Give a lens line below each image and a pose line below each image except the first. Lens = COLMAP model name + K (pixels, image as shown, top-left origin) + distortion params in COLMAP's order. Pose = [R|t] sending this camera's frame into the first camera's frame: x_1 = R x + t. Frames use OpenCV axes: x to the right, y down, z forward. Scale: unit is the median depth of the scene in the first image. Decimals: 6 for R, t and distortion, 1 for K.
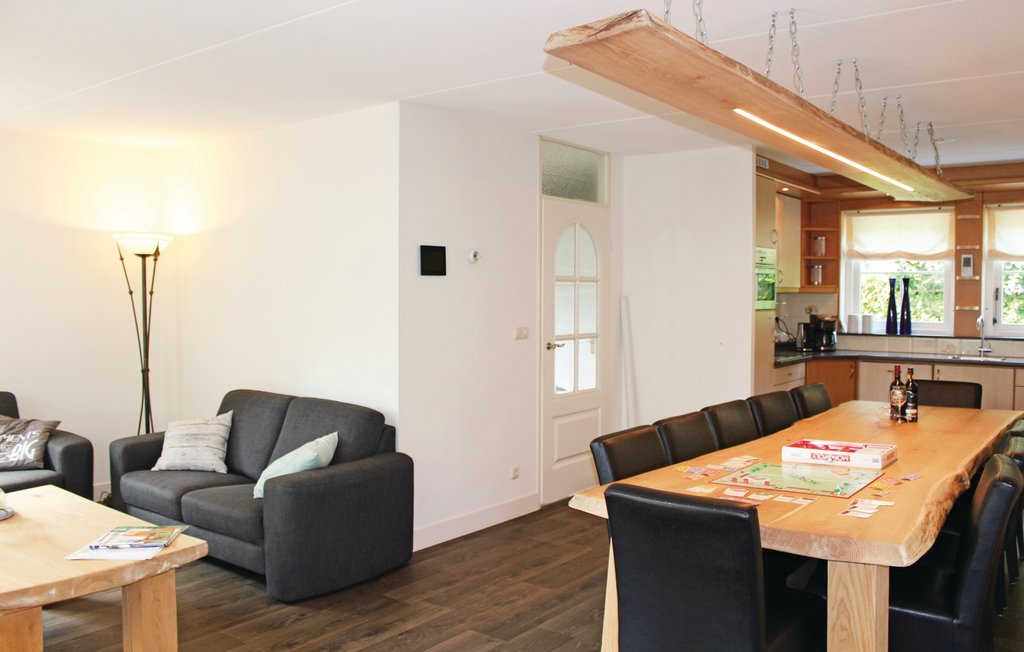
lens RADIAL K [[852.4, 0, 512.0], [0, 852.4, 326.0], [0, 0, 1]] dist [-0.164384, 0.162271]
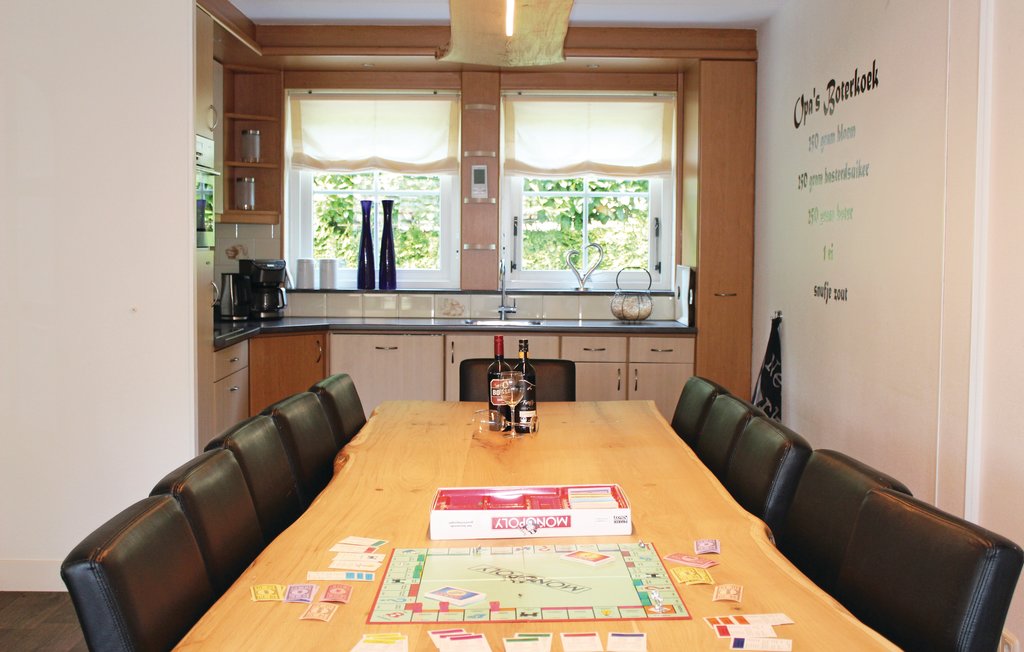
lens RADIAL K [[1242.0, 0, 512.0], [0, 1242.0, 326.0], [0, 0, 1]] dist [-0.077713, 0.007502]
pose [[0.787812, -0.036802, 0.614815, -0.038993], [0.018325, 0.999172, 0.036327, 0.005984], [-0.615643, -0.017353, 0.787834, 0.204494]]
